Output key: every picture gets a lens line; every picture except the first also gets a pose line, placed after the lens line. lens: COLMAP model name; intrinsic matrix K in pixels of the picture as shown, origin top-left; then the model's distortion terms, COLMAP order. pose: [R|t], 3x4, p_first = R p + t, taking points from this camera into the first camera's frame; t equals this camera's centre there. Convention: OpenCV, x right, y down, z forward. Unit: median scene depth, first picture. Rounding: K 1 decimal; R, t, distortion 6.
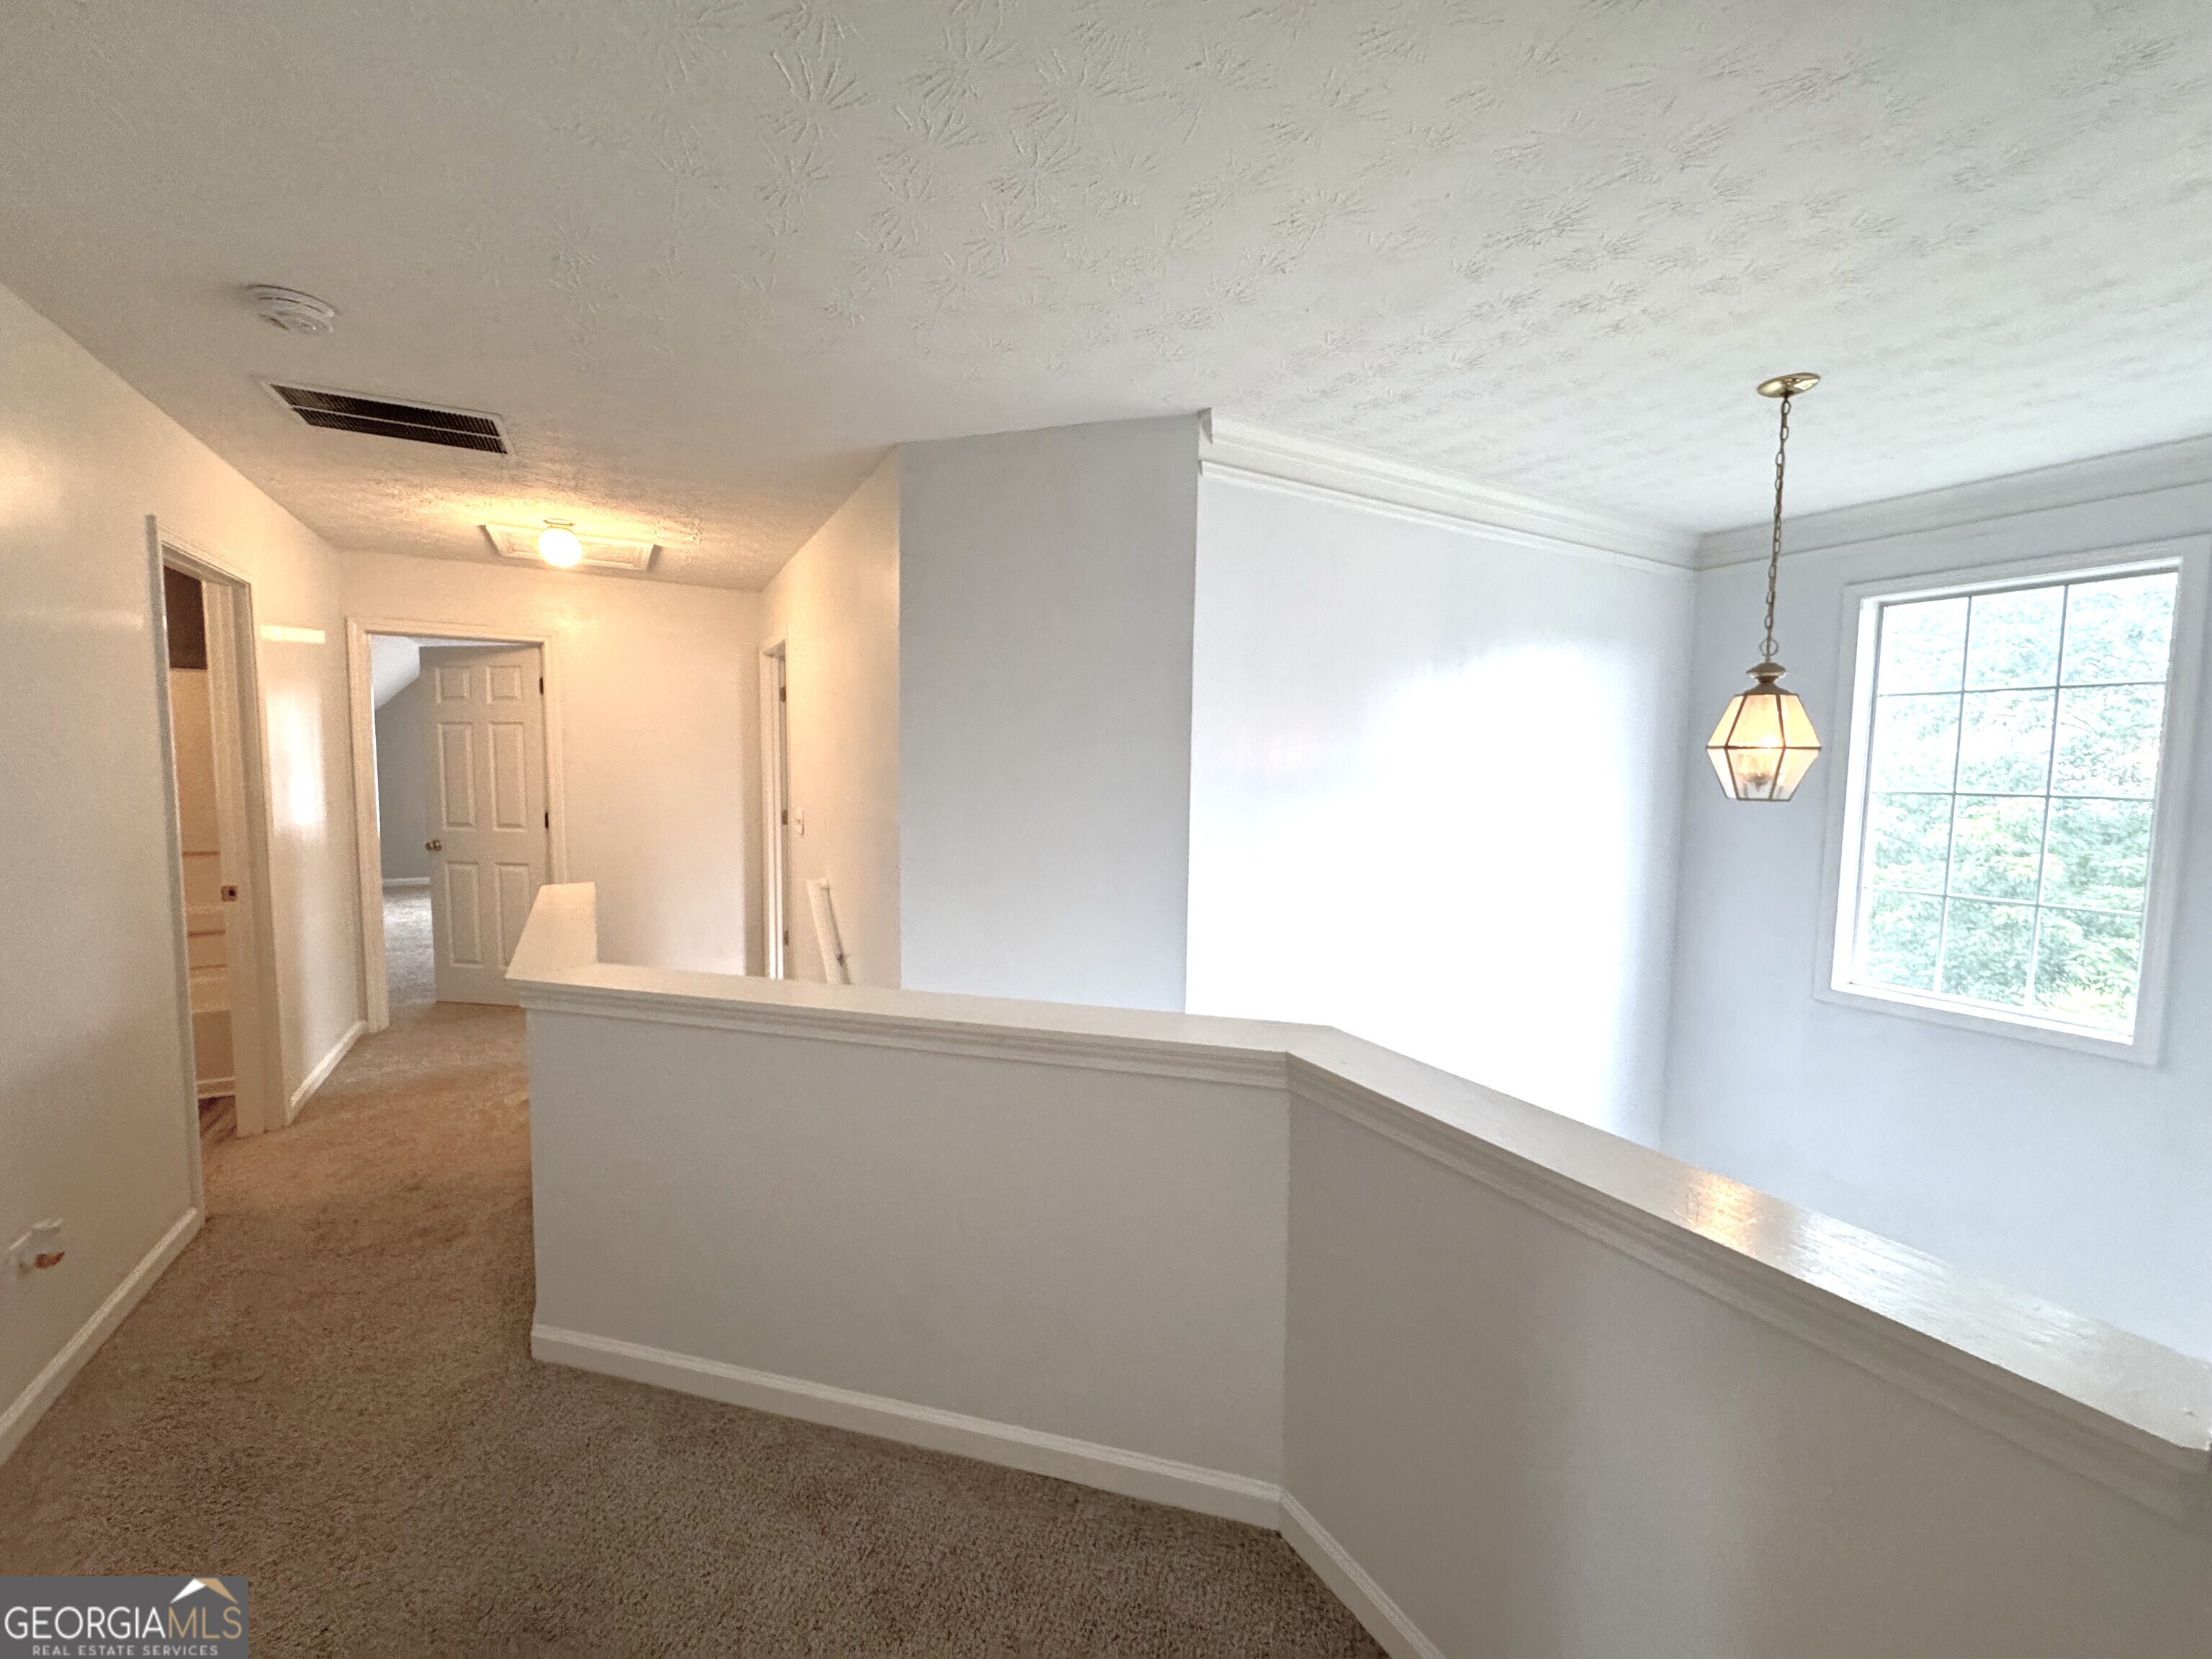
lens RADIAL K [[891.3, 0, 1106.0], [0, 891.3, 829.5], [0, 0, 1]] dist [-0.007749, 0.000610]
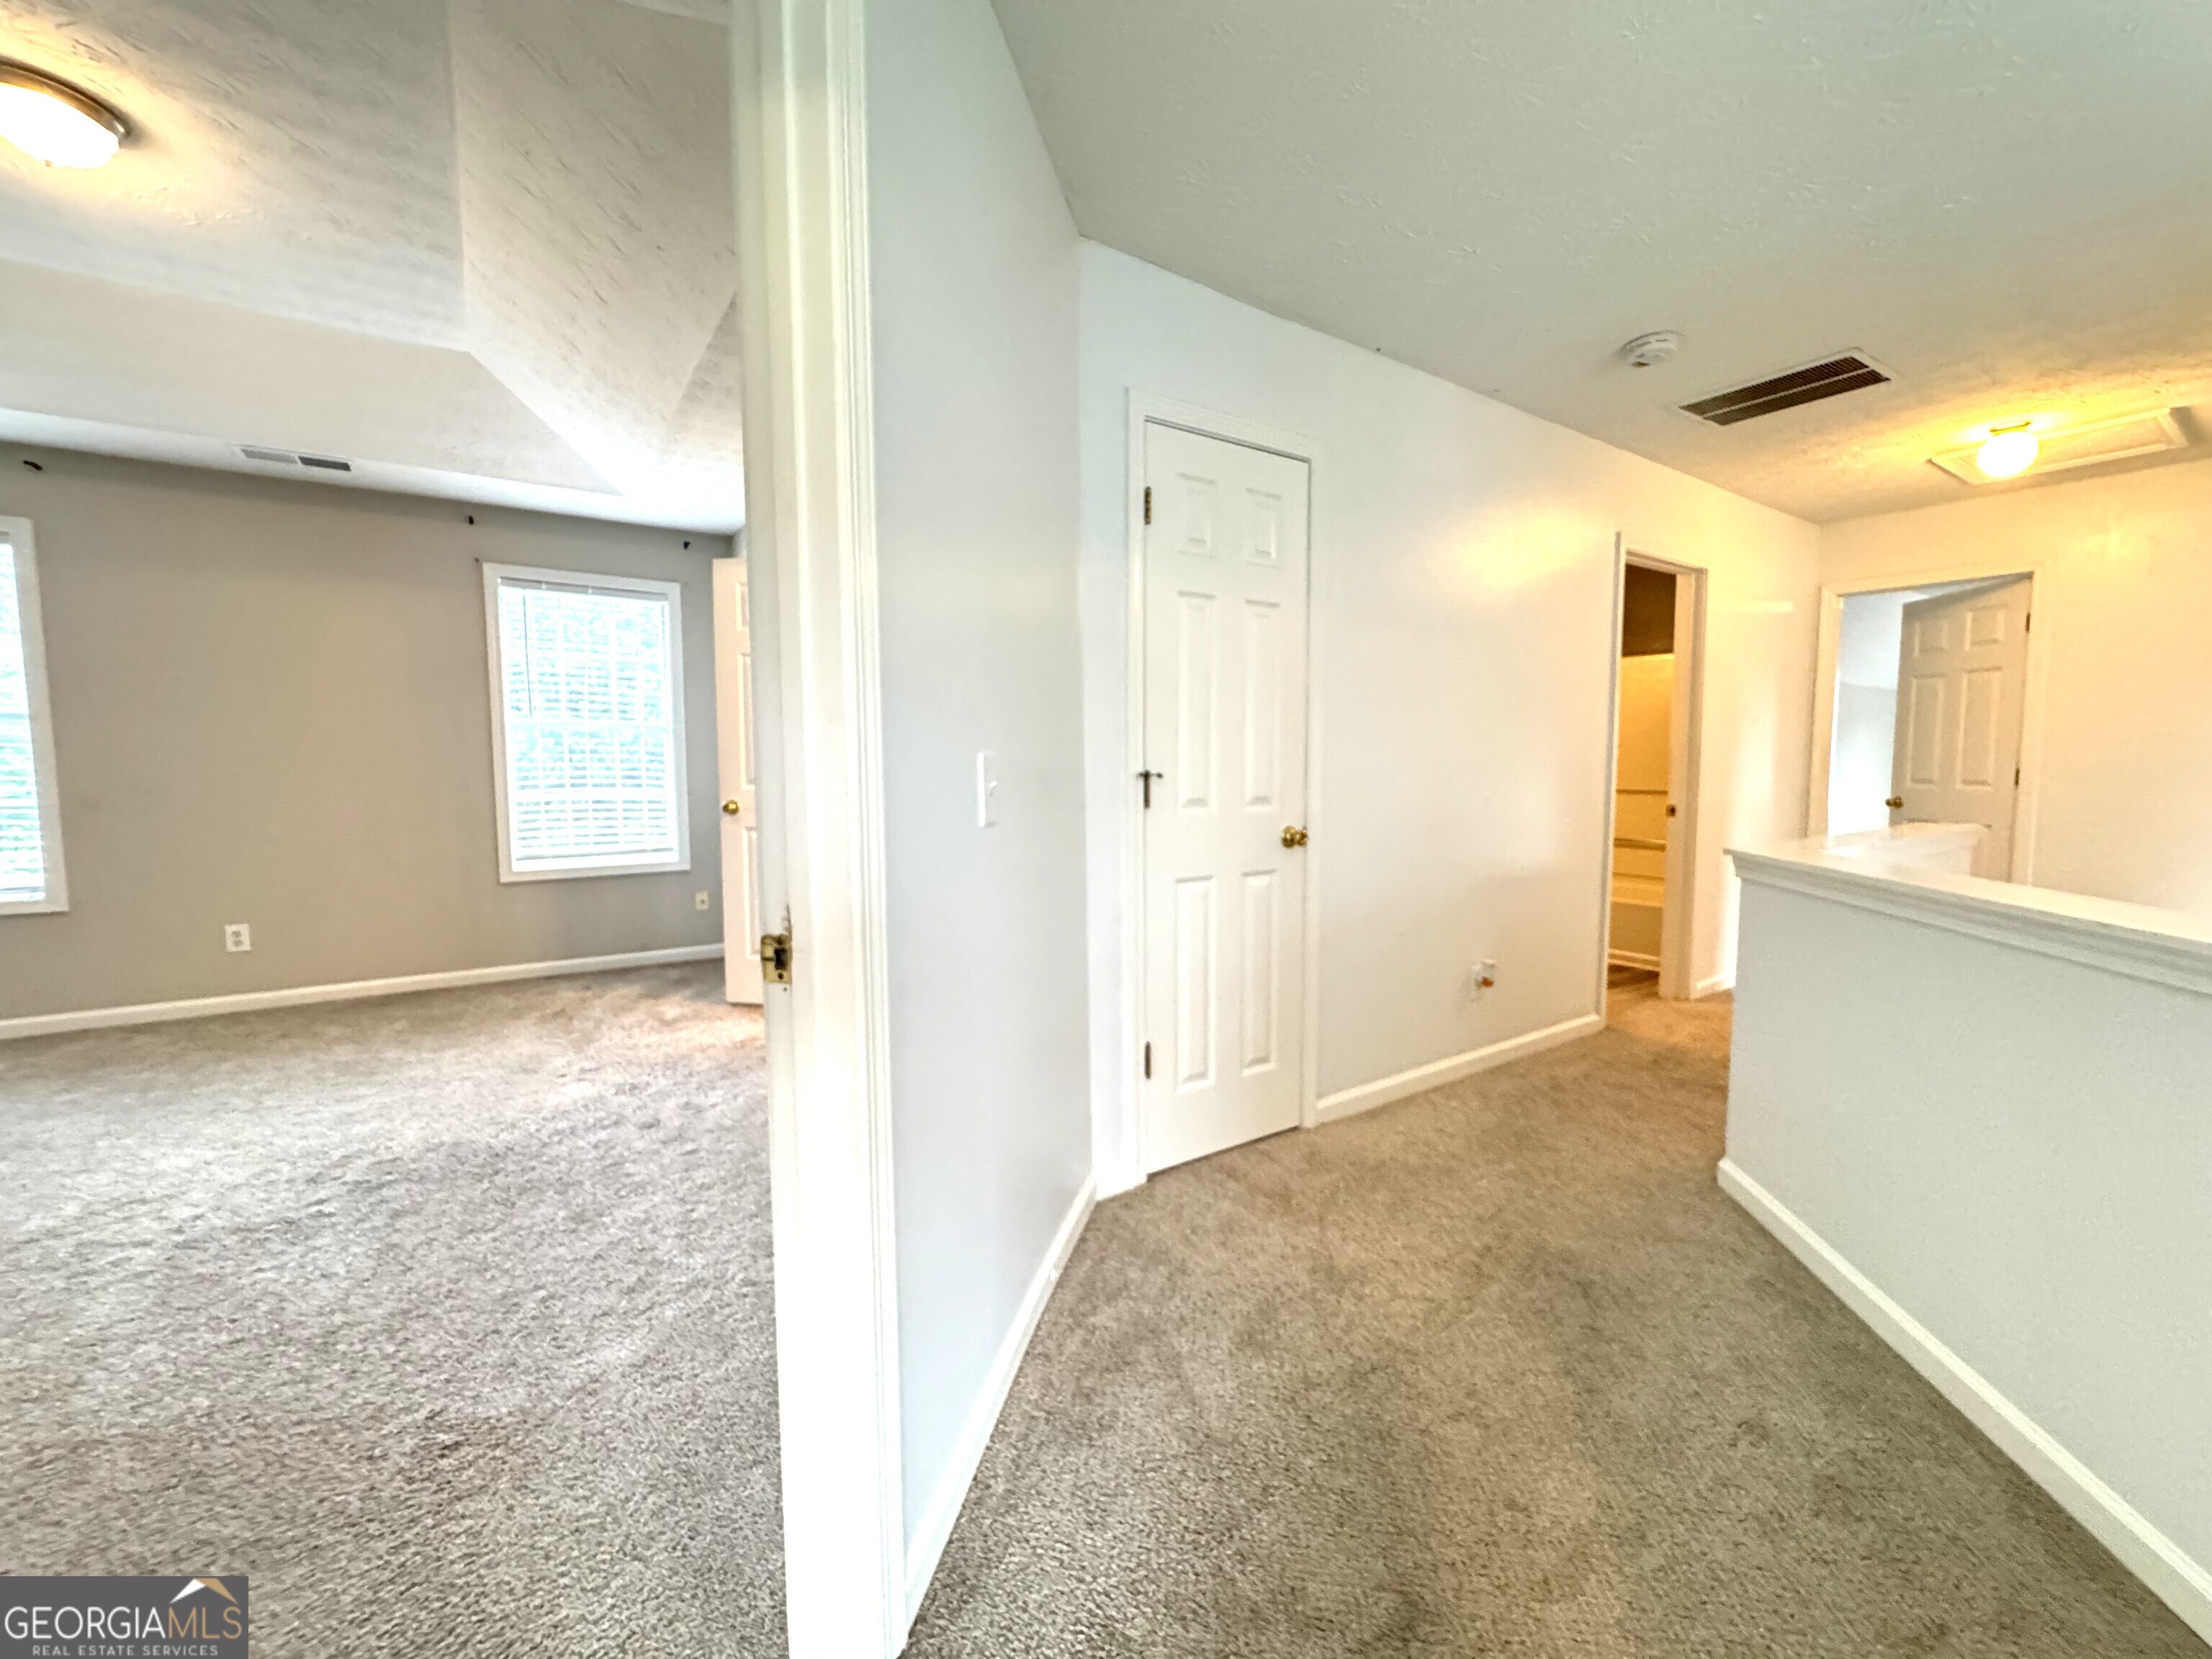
lens RADIAL K [[891.3, 0, 1106.0], [0, 891.3, 829.5], [0, 0, 1]] dist [-0.007749, 0.000610]
pose [[0.089188, 0.070193, -0.993538, 0.302438], [-0.069604, 0.995514, 0.064084, 0.090178], [0.993580, 0.063439, 0.093673, 0.054144]]
